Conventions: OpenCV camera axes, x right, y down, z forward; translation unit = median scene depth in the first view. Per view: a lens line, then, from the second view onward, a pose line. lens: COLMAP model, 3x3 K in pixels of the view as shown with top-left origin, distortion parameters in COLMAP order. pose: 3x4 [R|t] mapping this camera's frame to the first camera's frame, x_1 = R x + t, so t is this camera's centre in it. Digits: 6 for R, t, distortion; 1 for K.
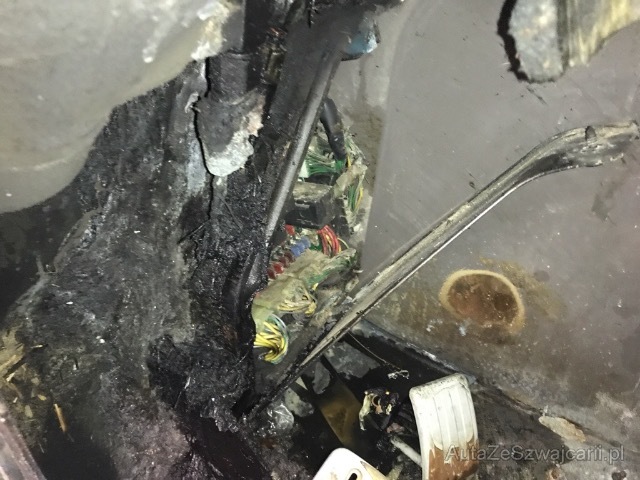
lens RADIAL K [[529.1, 0, 320.6], [0, 529.1, 237.6], [0, 0, 1]] dist [0.024251, -0.006279]
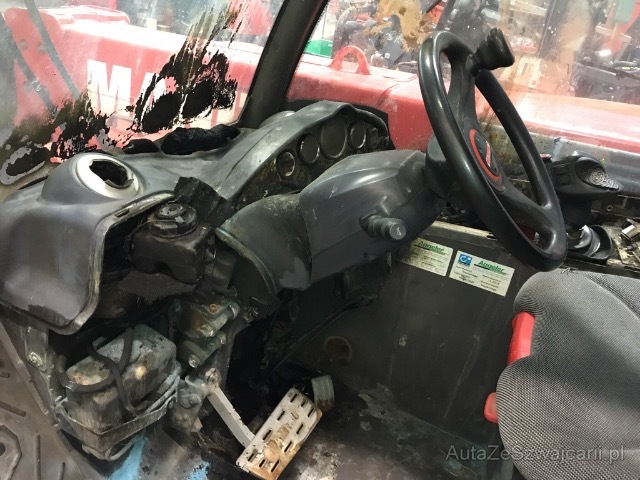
lens RADIAL K [[529.1, 0, 315.3], [0, 529.1, 238.6], [0, 0, 1]] dist [0.024251, -0.006279]
pose [[0.981141, 0.055665, 0.185104, -0.344932], [-0.030167, 0.989998, -0.137815, -0.060231], [-0.190924, 0.129632, 0.973007, -1.700135]]
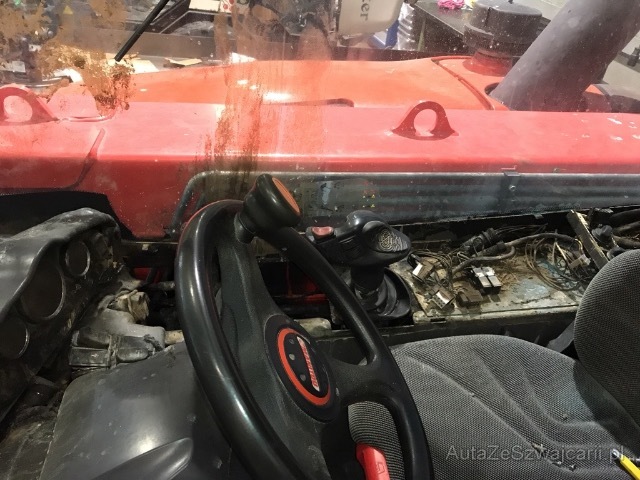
lens RADIAL K [[529.1, 0, 318.3], [0, 529.1, 236.4], [0, 0, 1]] dist [0.024251, -0.006279]
pose [[0.753421, -0.292186, 0.589054, -0.134345], [0.299504, 0.950014, 0.088156, -0.823730], [-0.585367, 0.110005, 0.803271, -1.255725]]
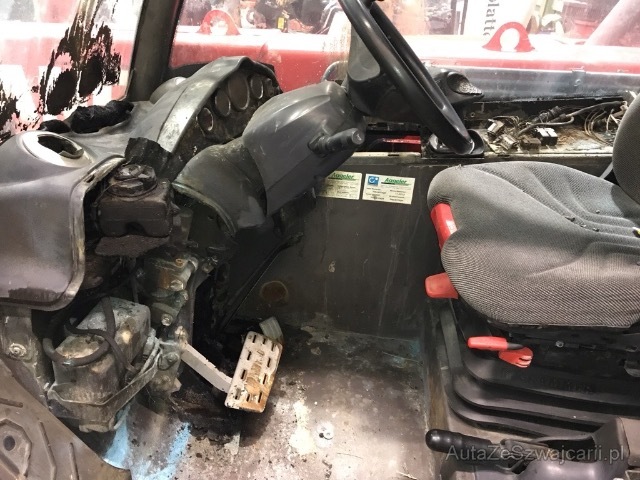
lens RADIAL K [[529.1, 0, 316.6], [0, 529.1, 234.3], [0, 0, 1]] dist [0.024251, -0.006279]
pose [[0.883404, -0.167554, 0.437633, -0.711655], [0.224025, 0.971265, -0.080354, 0.098651], [-0.411594, 0.169026, 0.895556, -1.761210]]
